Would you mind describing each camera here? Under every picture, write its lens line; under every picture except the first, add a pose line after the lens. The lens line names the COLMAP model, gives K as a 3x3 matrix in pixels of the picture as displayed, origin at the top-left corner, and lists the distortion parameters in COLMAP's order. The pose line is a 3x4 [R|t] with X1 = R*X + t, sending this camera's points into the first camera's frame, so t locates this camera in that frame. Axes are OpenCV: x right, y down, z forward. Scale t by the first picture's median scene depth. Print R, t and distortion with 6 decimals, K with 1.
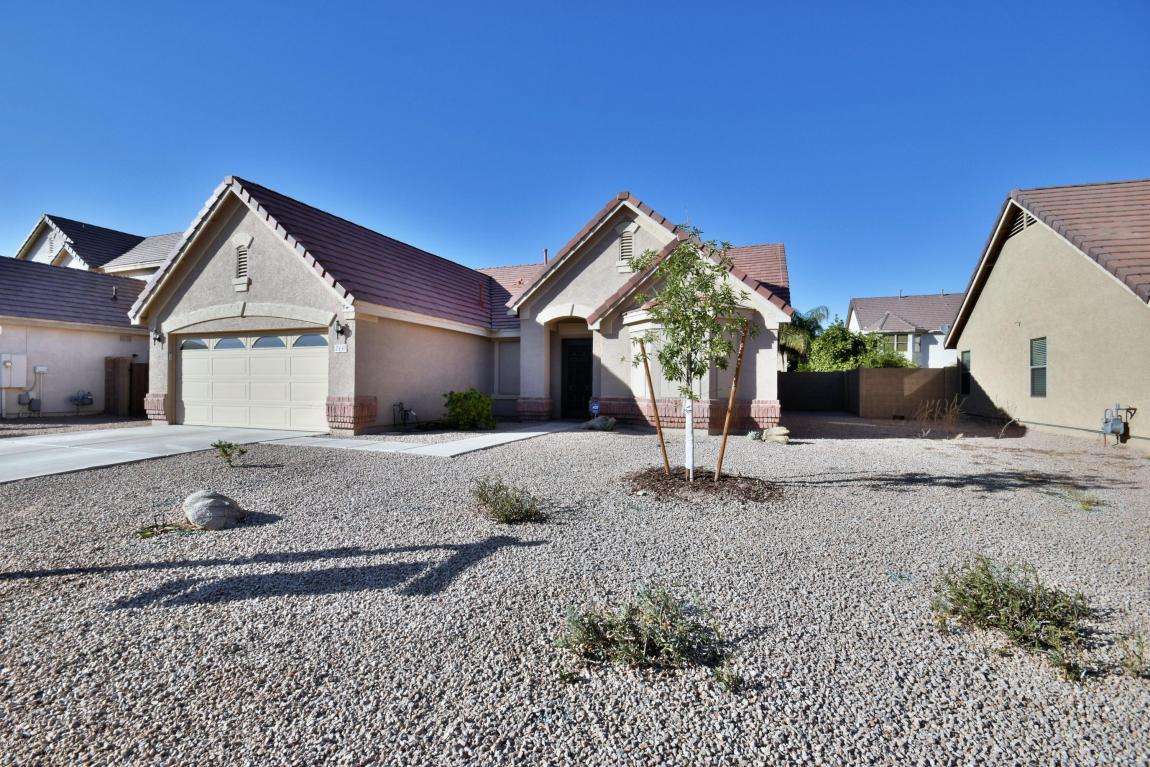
lens RADIAL K [[508.5, 0, 571.7], [0, 508.5, 382.2], [0, 0, 1]] dist [0.009087, -0.011377]
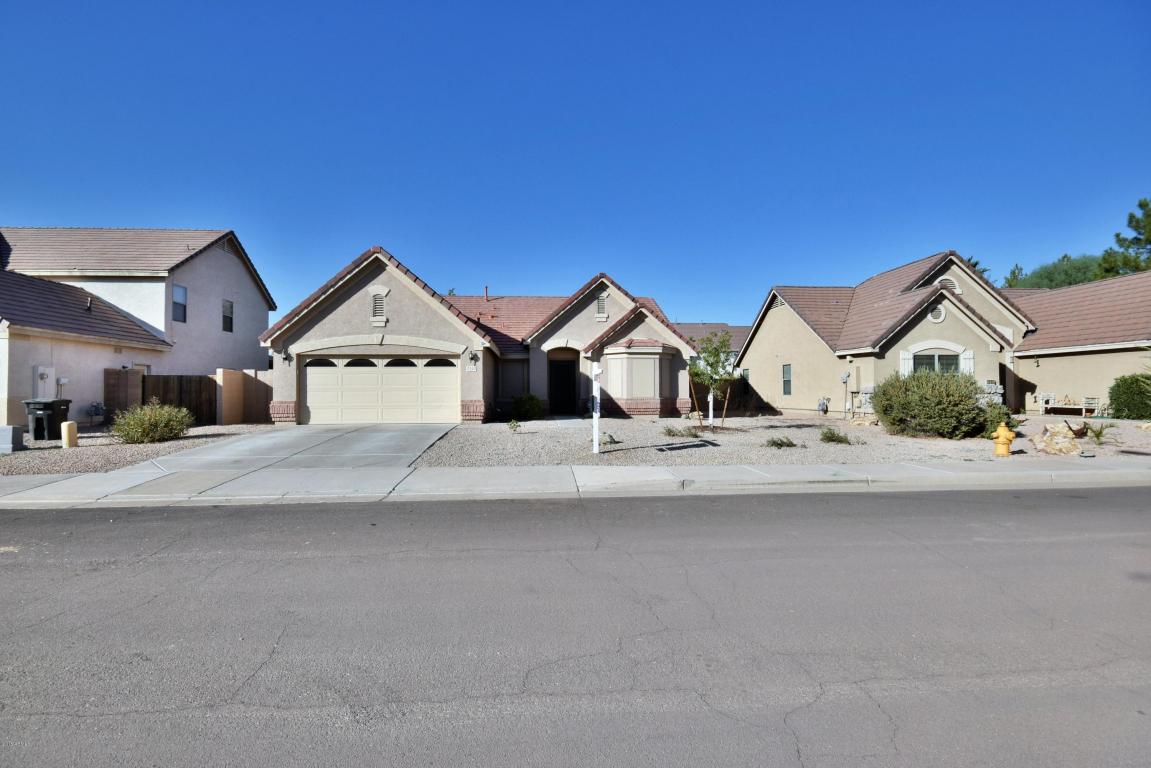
lens RADIAL K [[515.1, 0, 575.5], [0, 515.1, 384.0], [0, 0, 1]] dist [-0.000167, 0.000004]
pose [[0.906826, -0.003960, 0.421487, -0.698427], [0.008472, 0.999925, -0.008833, -0.002409], [-0.421420, 0.011581, 0.906792, -0.481103]]
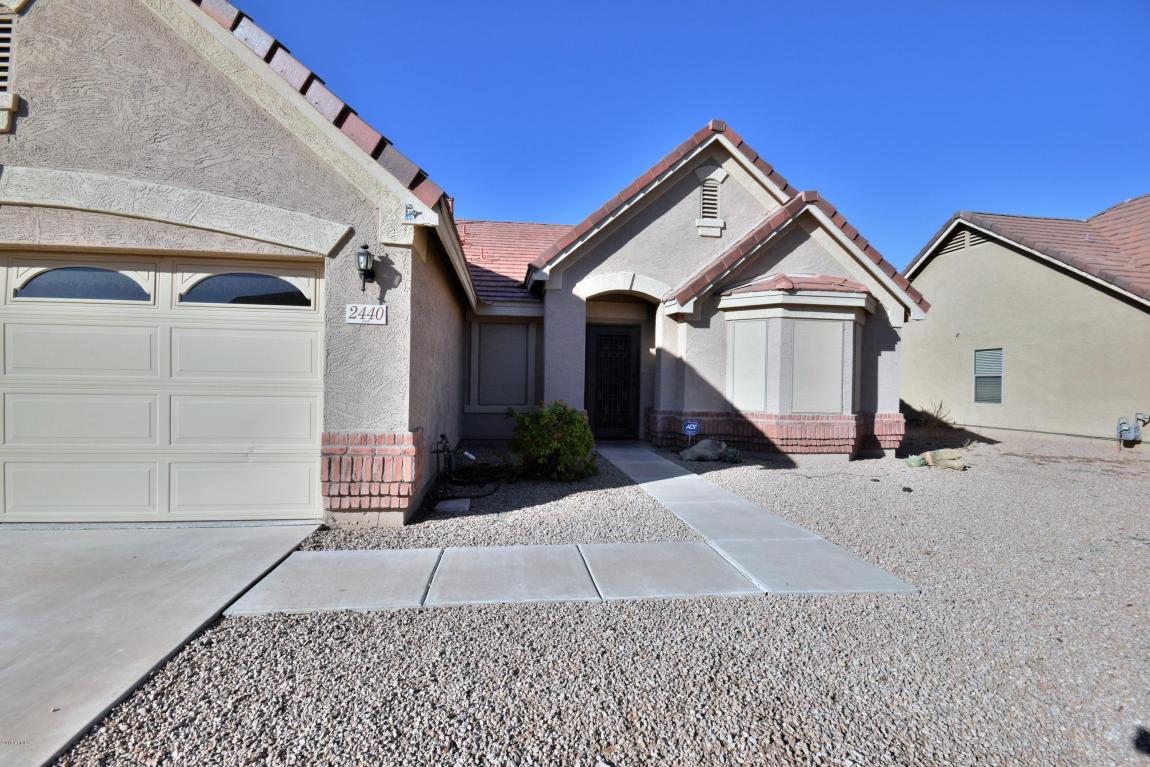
lens RADIAL K [[512.8, 0, 575.0], [0, 512.8, 383.5], [0, 0, 1]] dist [0.016116, -0.015612]
pose [[0.883653, 0.005917, 0.468104, -0.418745], [-0.013156, 0.999839, 0.012198, -0.015545], [-0.467957, -0.016937, 0.883589, 0.468671]]
